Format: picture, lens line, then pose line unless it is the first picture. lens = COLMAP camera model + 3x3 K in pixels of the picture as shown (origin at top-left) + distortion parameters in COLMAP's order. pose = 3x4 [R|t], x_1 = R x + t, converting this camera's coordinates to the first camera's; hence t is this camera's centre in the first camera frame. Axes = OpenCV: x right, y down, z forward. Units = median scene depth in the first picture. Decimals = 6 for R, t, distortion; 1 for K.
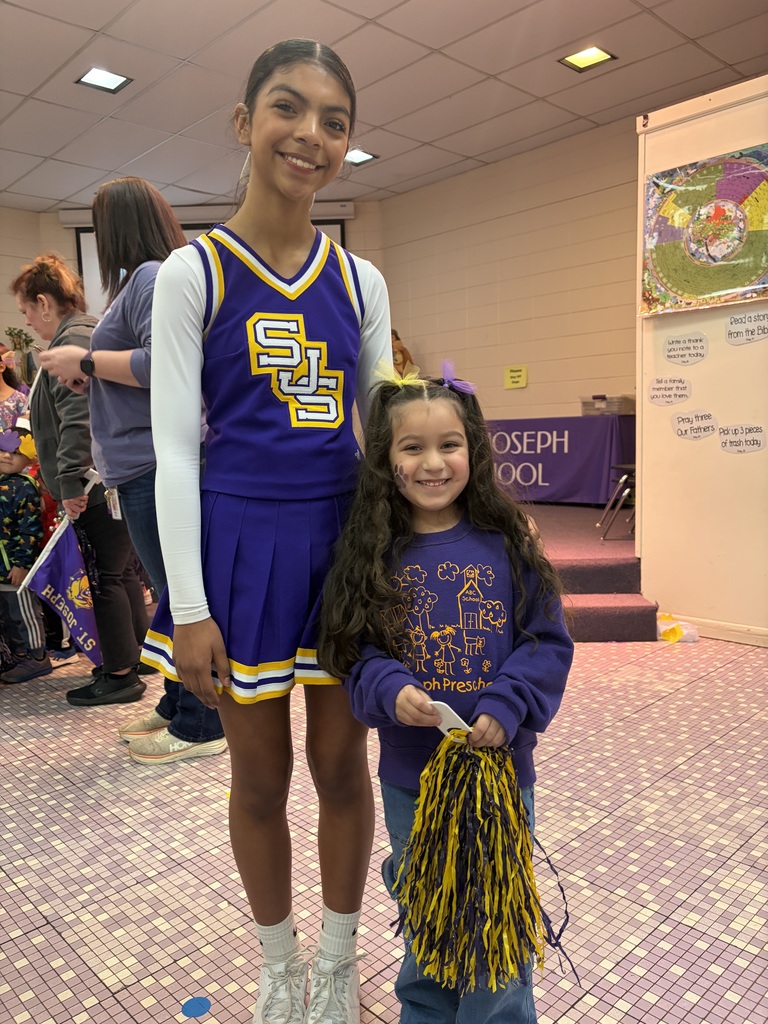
lens RADIAL K [[786.1, 0, 386.0], [0, 786.1, 507.8], [0, 0, 1]] dist [0.048778, -0.056107]
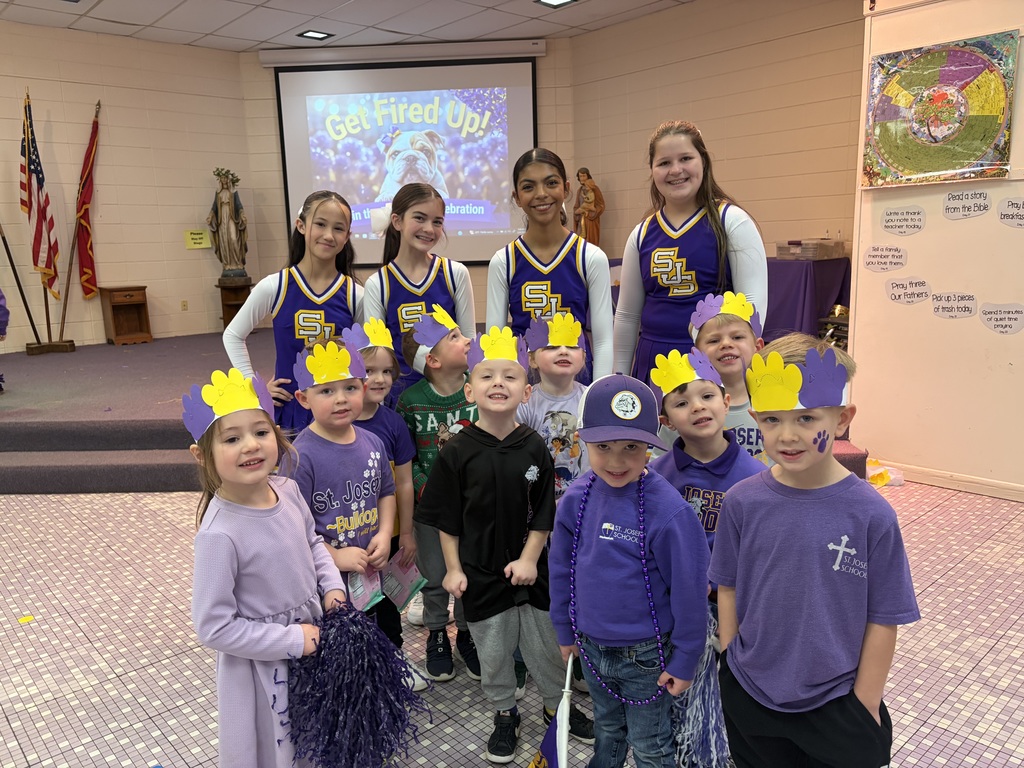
lens RADIAL K [[786.1, 0, 516.7], [0, 786.1, 383.2], [0, 0, 1]] dist [0.048778, -0.056107]
pose [[0.999686, 0.004000, -0.024729, -0.126223], [-0.002098, 0.997069, 0.076485, -0.060116], [0.024962, -0.076409, 0.996764, -0.119842]]
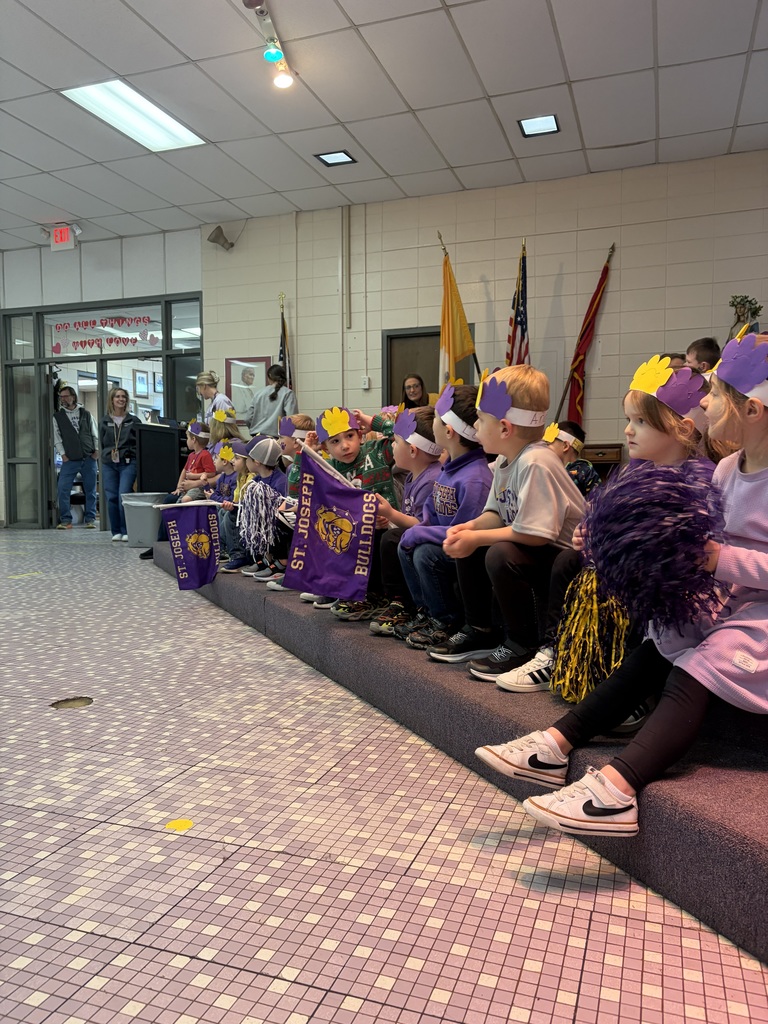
lens RADIAL K [[786.1, 0, 385.4], [0, 786.1, 513.9], [0, 0, 1]] dist [0.048778, -0.056107]
pose [[0.451357, 0.065477, -0.889938, 0.250802], [-0.096725, 0.995018, 0.024152, 0.025055], [0.887086, 0.075178, 0.455442, 0.771331]]
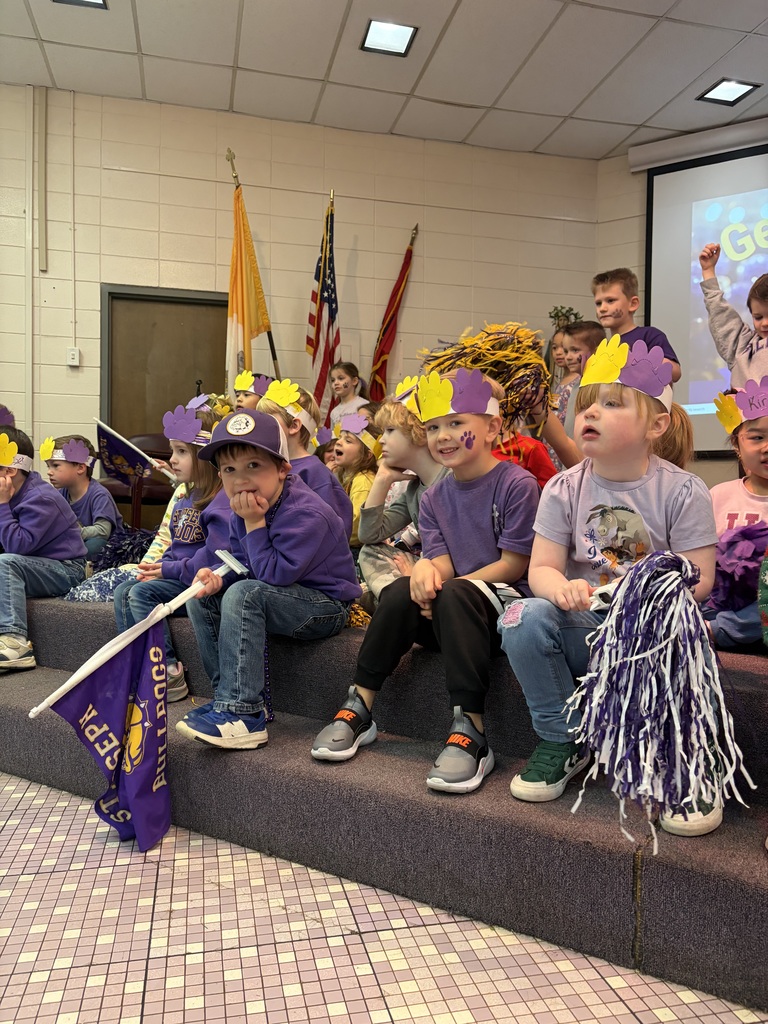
lens RADIAL K [[786.1, 0, 387.0], [0, 786.1, 517.5], [0, 0, 1]] dist [0.048778, -0.056107]
pose [[0.864155, 0.045339, -0.501179, -0.557489], [-0.087092, 0.994379, -0.060211, 0.052504], [0.495632, 0.095680, 0.863246, 0.745090]]
